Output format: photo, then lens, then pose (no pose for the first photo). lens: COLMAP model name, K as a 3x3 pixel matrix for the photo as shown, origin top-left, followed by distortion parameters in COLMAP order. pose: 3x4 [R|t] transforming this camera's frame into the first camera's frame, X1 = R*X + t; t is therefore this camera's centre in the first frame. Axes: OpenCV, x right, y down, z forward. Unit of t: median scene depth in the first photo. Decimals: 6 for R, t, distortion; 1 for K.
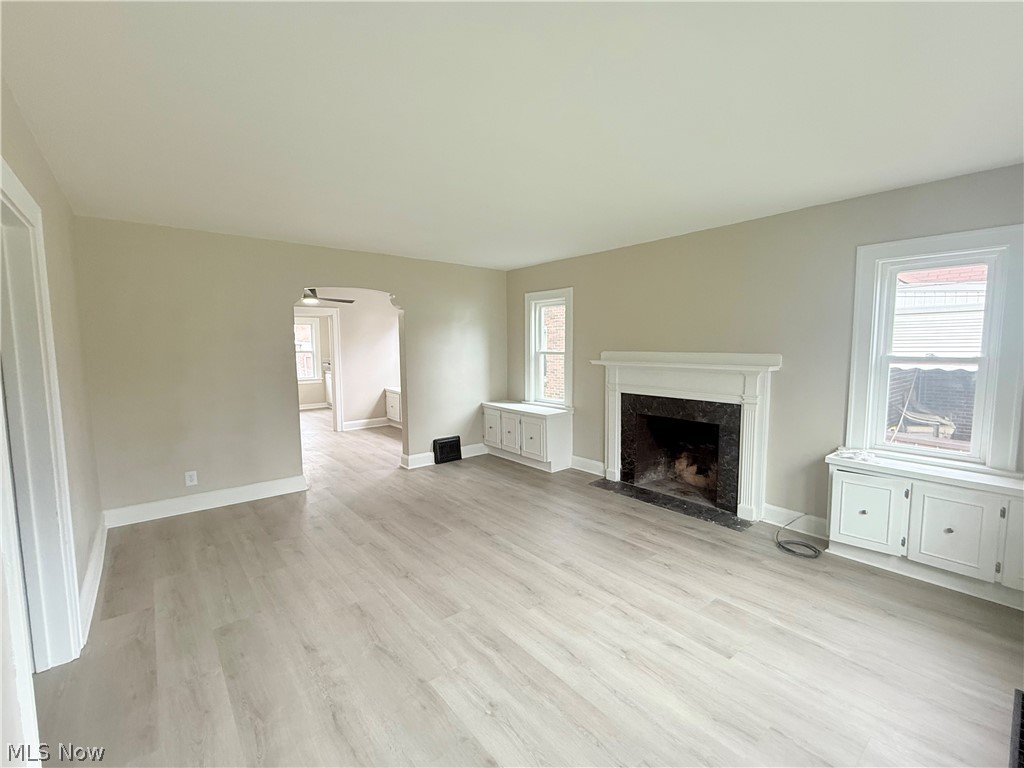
lens RADIAL K [[446.2, 0, 514.1], [0, 446.2, 391.5], [0, 0, 1]] dist [0.000129, 0.000026]
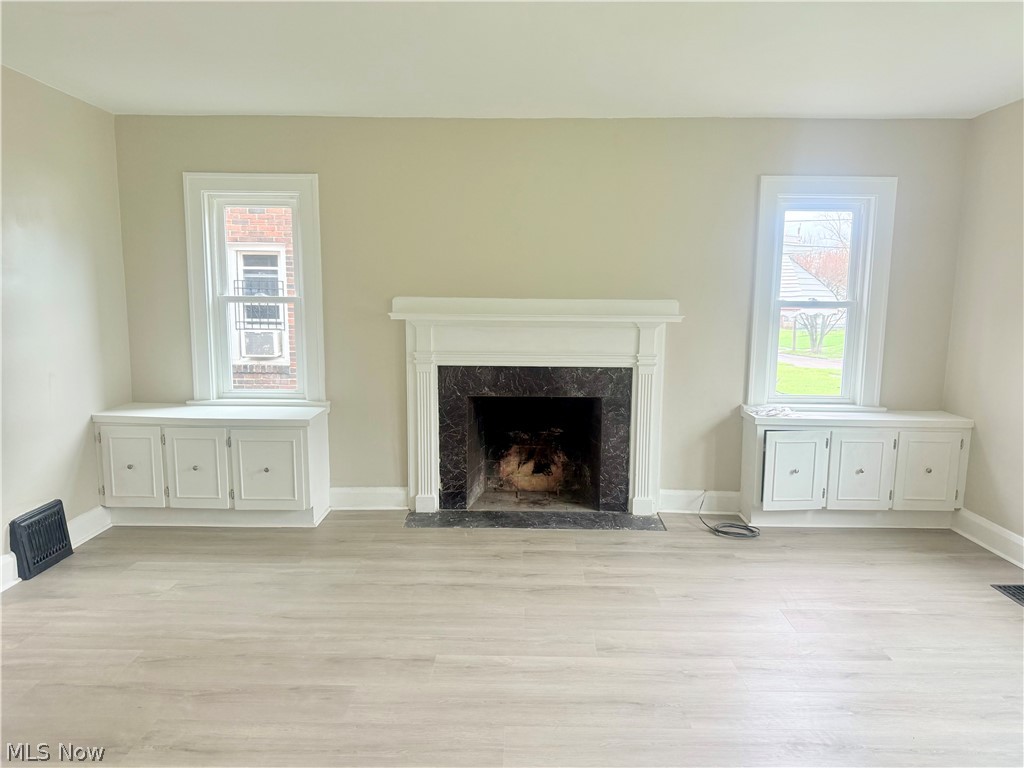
lens RADIAL K [[712.0, 0, 516.5], [0, 712.0, 387.9], [0, 0, 1]] dist [0.110323, -0.160759]
pose [[0.643979, -0.096622, 0.758917, -0.518716], [0.068942, 0.995286, 0.068214, -0.031233], [-0.761930, 0.008393, 0.647605, 0.347766]]
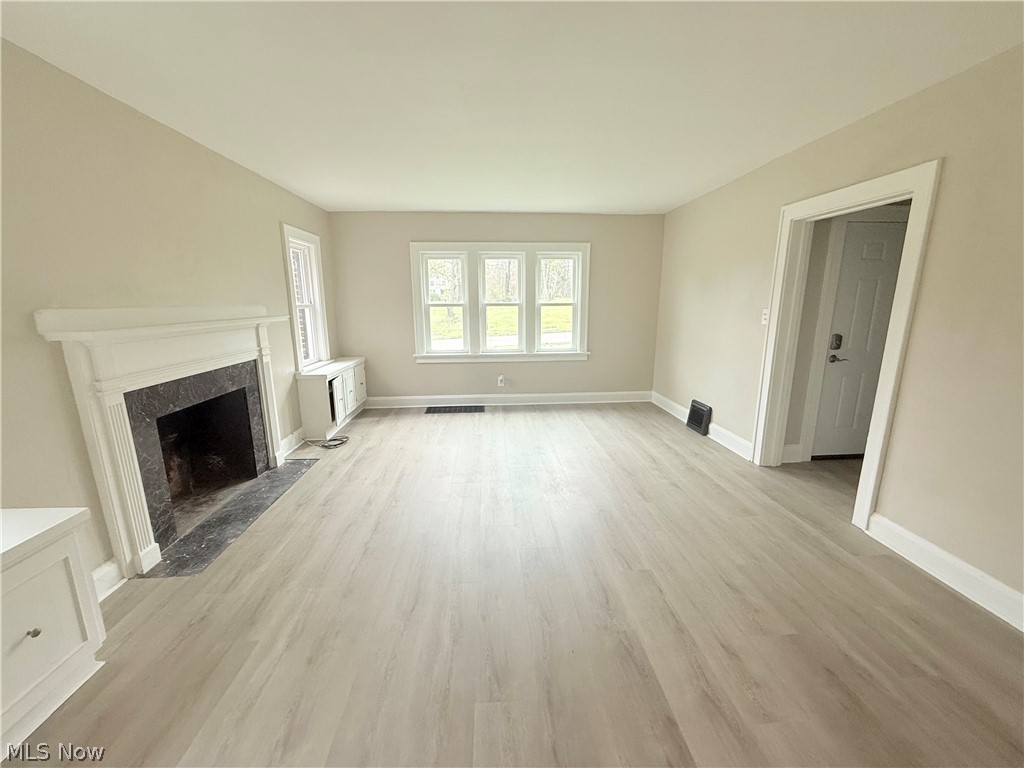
lens RADIAL K [[407.8, 0, 510.8], [0, 407.8, 386.4], [0, 0, 1]] dist [0.001055, 0.000278]
pose [[-0.807109, -0.112642, 0.579557, -0.438876], [0.074213, 0.954489, 0.288865, -0.122904], [-0.585720, 0.276157, -0.762017, 1.309607]]
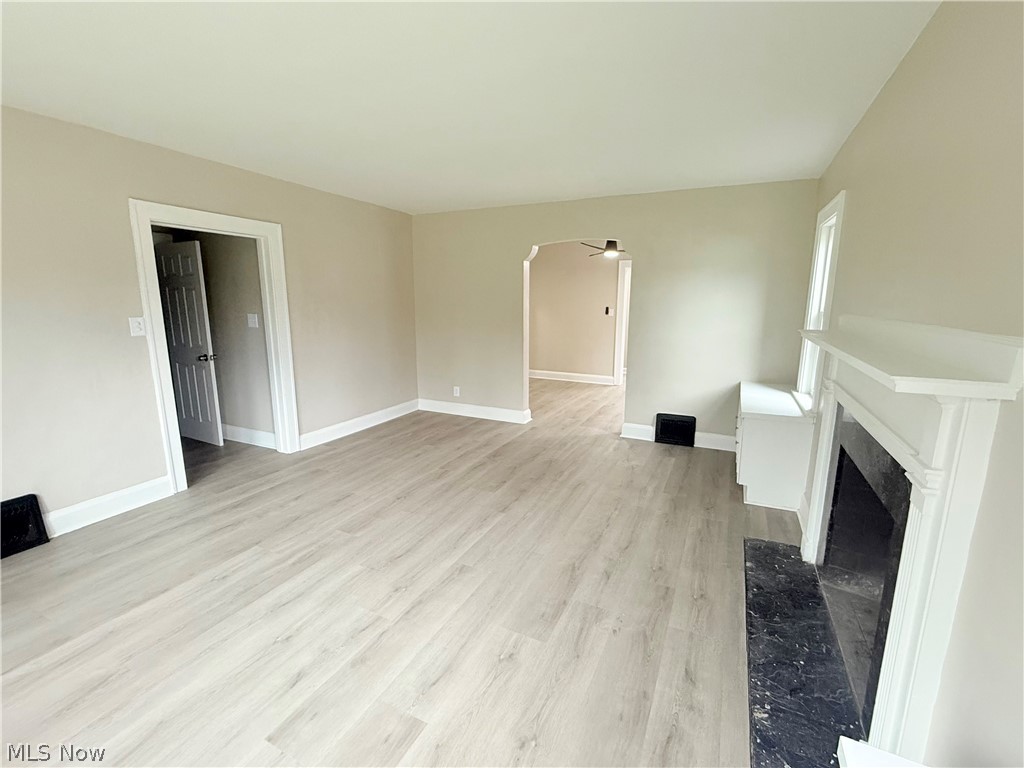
lens RADIAL K [[449.9, 0, 514.5], [0, 449.9, 384.8], [0, 0, 1]] dist [0.000186, 0.000113]
pose [[0.420349, 0.177456, -0.889840, 0.640281], [-0.103714, 0.983658, 0.147172, -0.058275], [0.901415, 0.030425, 0.431885, 0.553512]]
